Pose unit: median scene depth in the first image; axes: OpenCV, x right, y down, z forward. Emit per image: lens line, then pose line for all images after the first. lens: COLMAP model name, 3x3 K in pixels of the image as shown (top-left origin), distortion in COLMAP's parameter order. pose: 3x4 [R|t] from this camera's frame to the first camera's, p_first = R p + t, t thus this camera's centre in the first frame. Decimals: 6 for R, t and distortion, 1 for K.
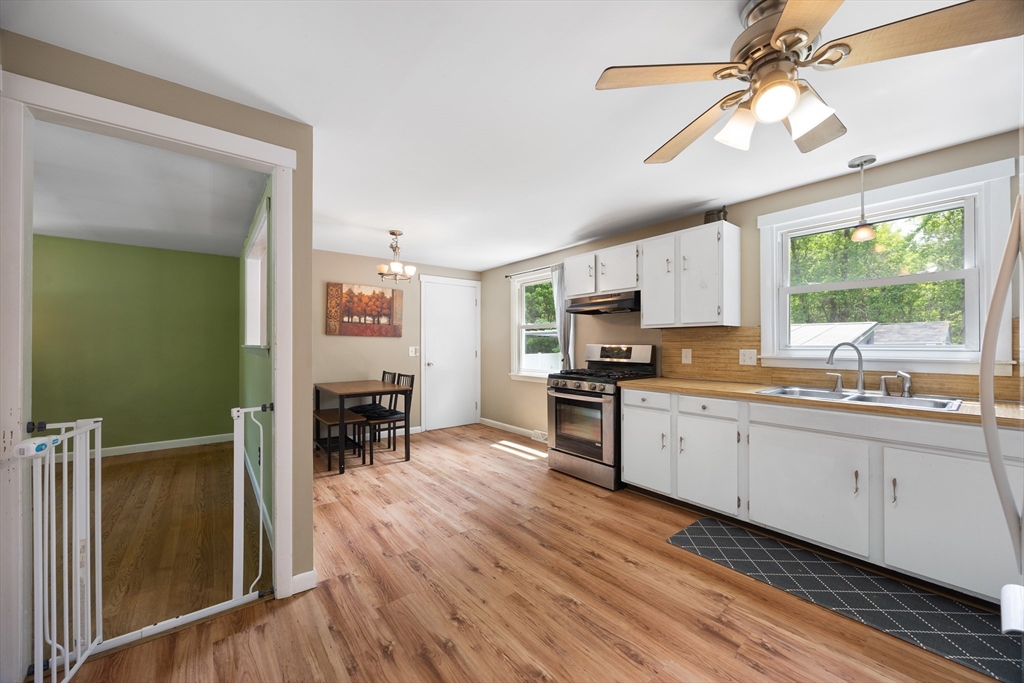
lens RADIAL K [[390.9, 0, 519.3], [0, 390.9, 342.1], [0, 0, 1]] dist [-0.003256, 0.000153]
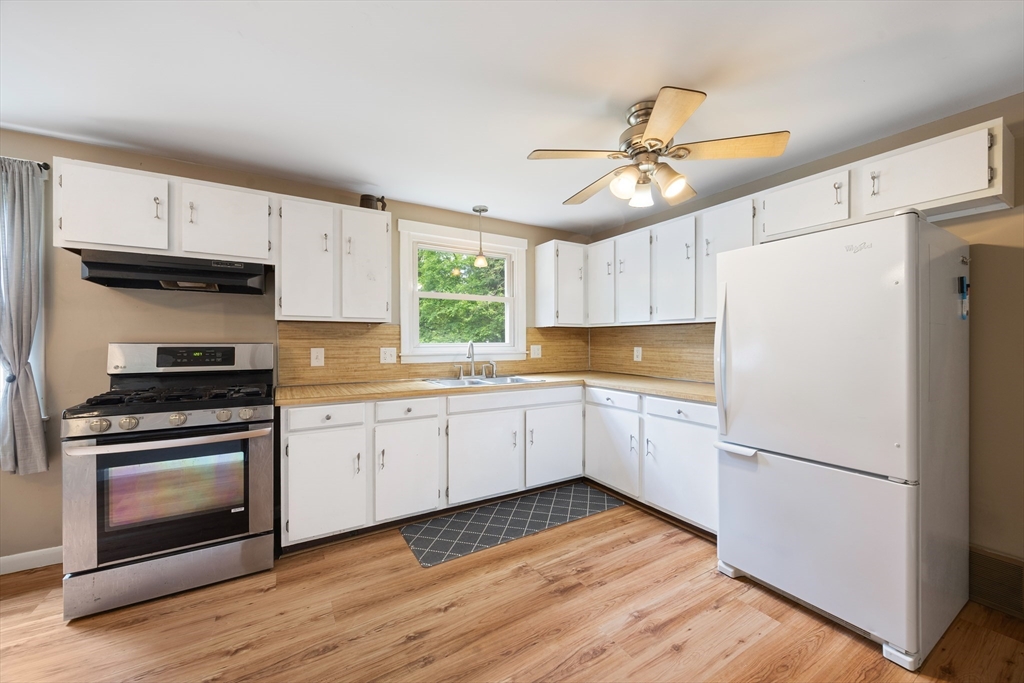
lens RADIAL K [[390.9, 0, 516.6], [0, 390.9, 342.9], [0, 0, 1]] dist [-0.003256, 0.000153]
pose [[0.127052, -0.000931, 0.991896, -0.379812], [-0.003811, 0.999992, 0.001426, 0.004110], [-0.991889, -0.003961, 0.127047, 0.563686]]
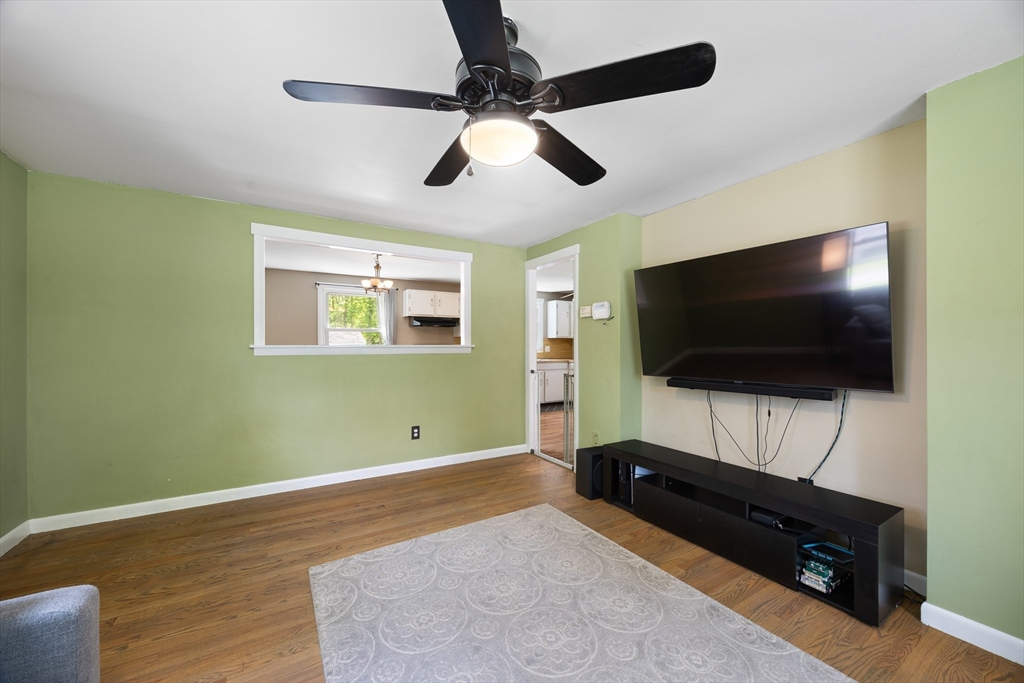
lens RADIAL K [[390.9, 0, 521.1], [0, 390.9, 343.2], [0, 0, 1]] dist [-0.003256, 0.000153]
pose [[0.114563, 0.006317, 0.993396, -1.933591], [-0.004182, 0.999974, -0.005876, 0.009720], [-0.993407, -0.003481, 0.114587, 0.529826]]
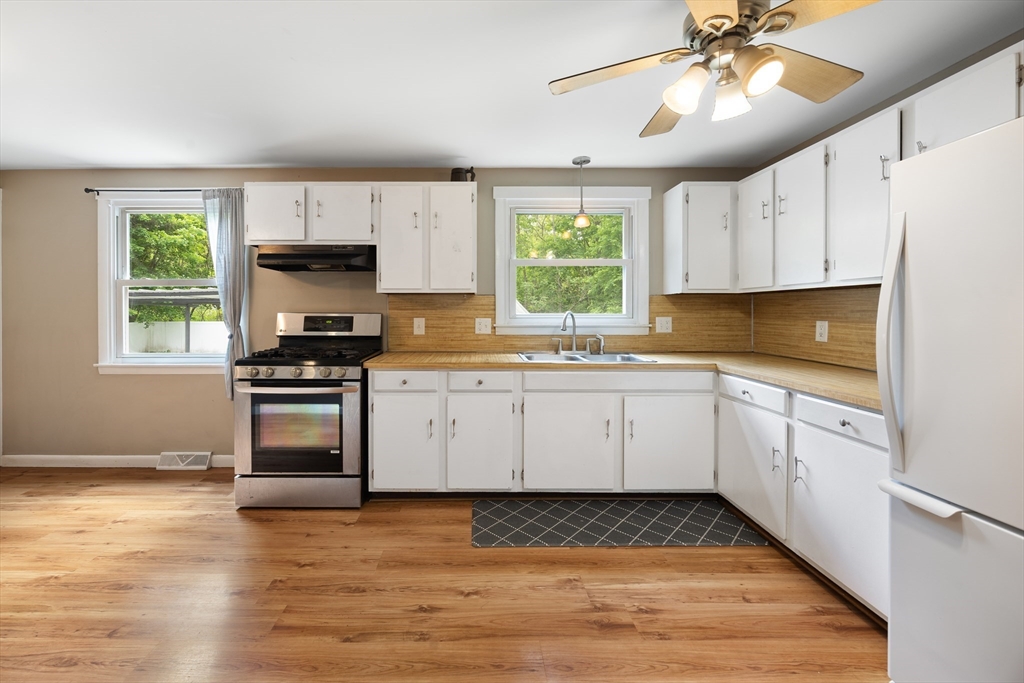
lens RADIAL K [[417.2, 0, 476.3], [0, 417.2, 315.0], [0, 0, 1]] dist [-0.006347, 0.001532]
pose [[0.629355, -0.001672, 0.777116, -0.259815], [-0.006480, 0.999952, 0.007399, 0.003084], [-0.777091, -0.009692, 0.629314, 0.356363]]
